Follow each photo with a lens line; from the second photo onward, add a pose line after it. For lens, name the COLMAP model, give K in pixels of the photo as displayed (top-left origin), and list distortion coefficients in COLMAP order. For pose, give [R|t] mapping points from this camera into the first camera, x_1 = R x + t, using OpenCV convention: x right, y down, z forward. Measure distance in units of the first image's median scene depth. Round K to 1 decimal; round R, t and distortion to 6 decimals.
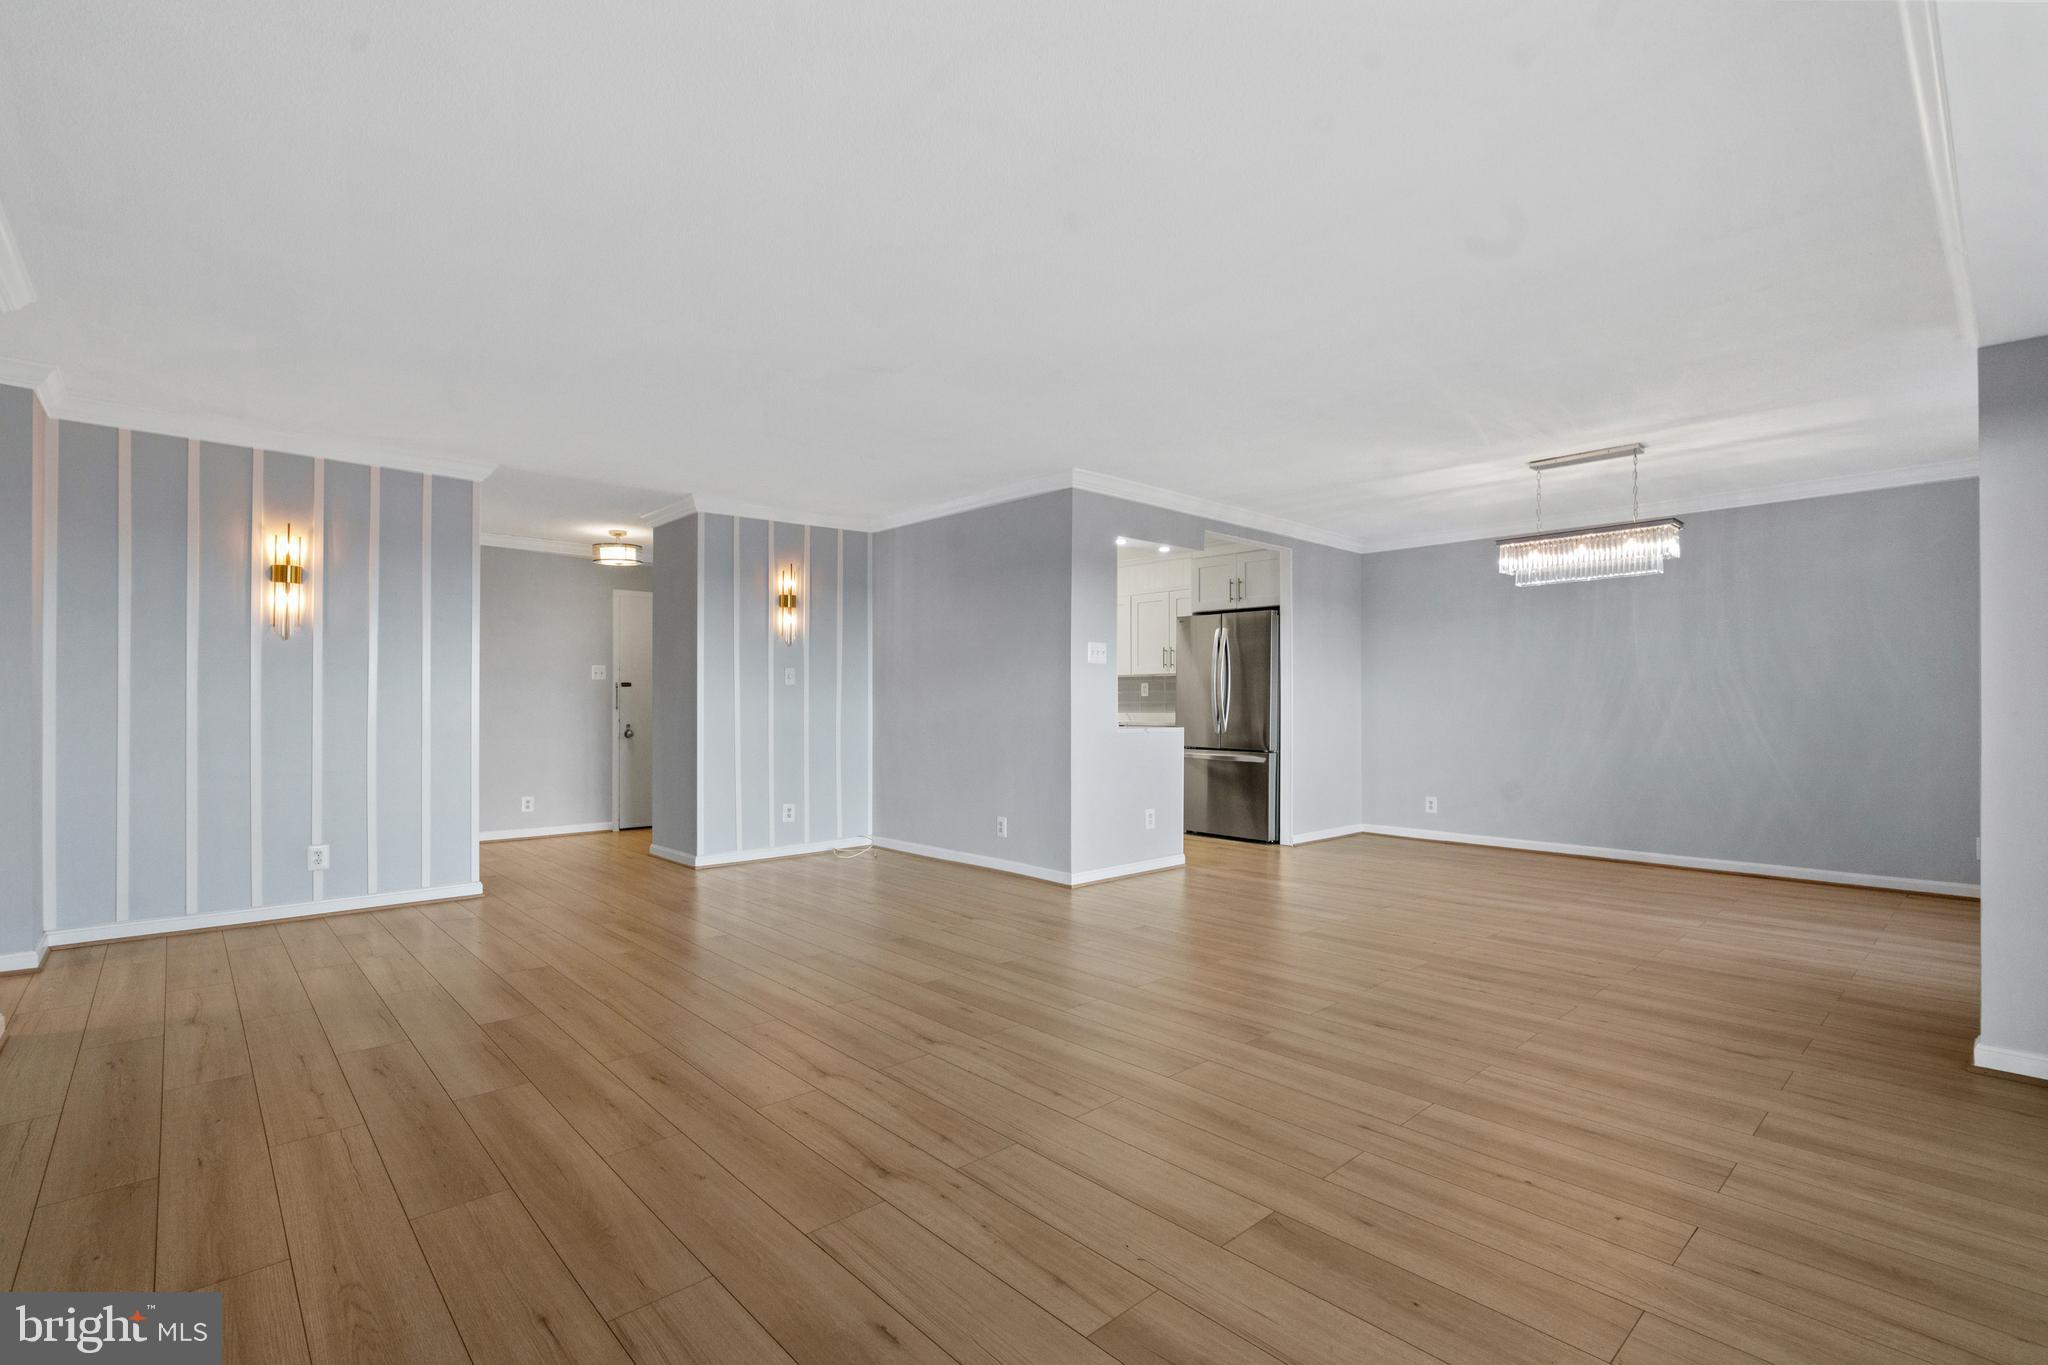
lens RADIAL K [[937.1, 0, 1018.8], [0, 937.1, 693.7], [0, 0, 1]] dist [-0.008455, 0.003842]
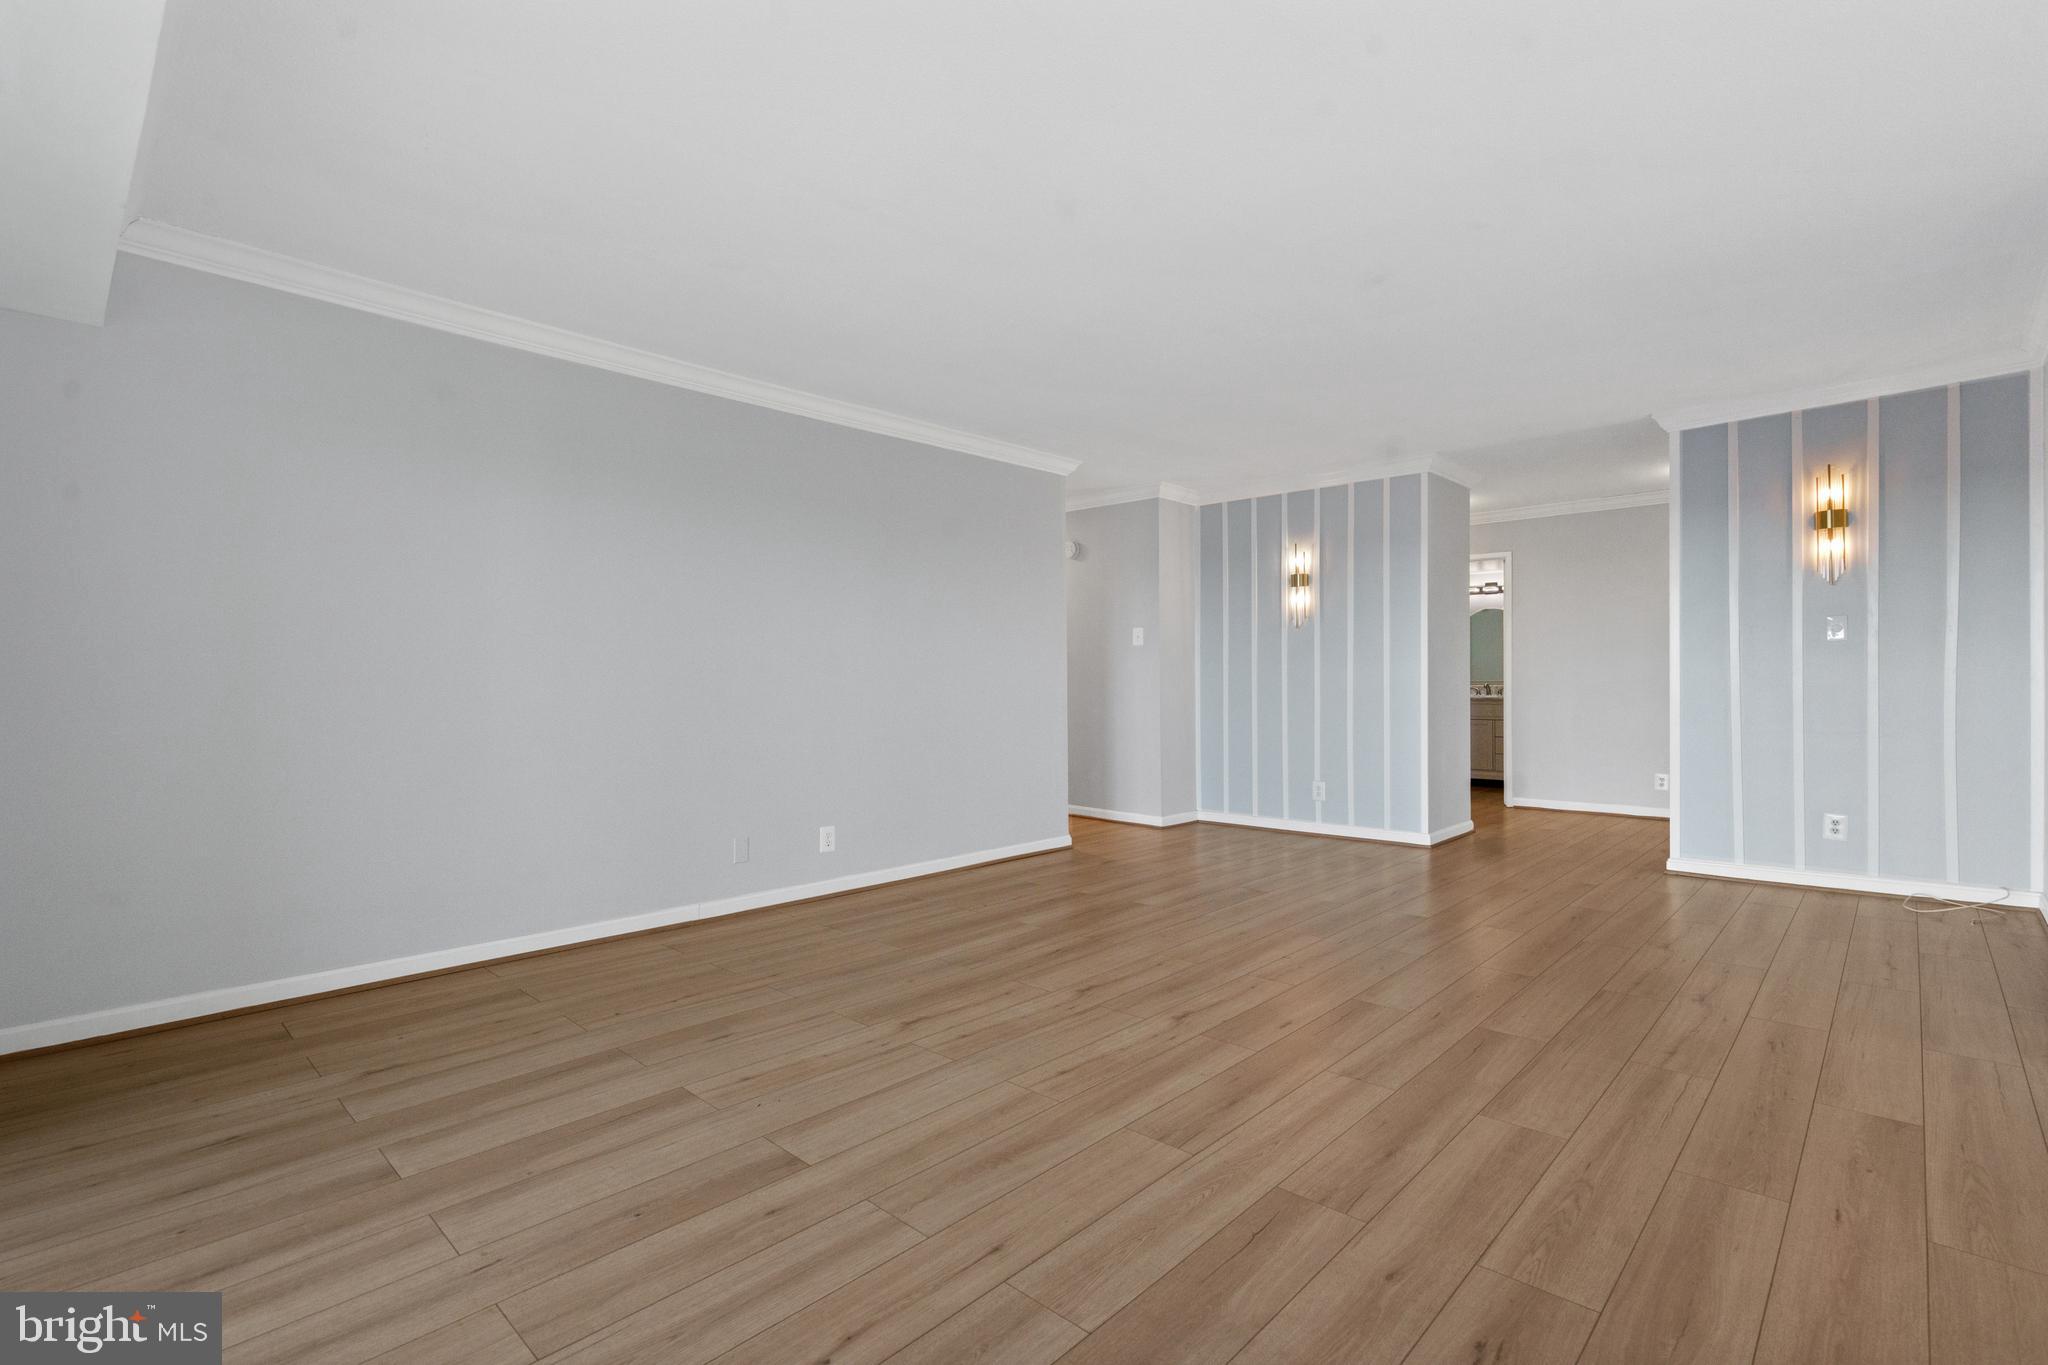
lens RADIAL K [[937.1, 0, 1018.3], [0, 937.1, 684.5], [0, 0, 1]] dist [-0.008455, 0.003842]
pose [[0.069223, 0.003203, -0.997596, 0.561713], [0.021314, 0.999762, 0.004689, 0.009325], [0.997374, -0.021588, 0.069138, 0.497658]]
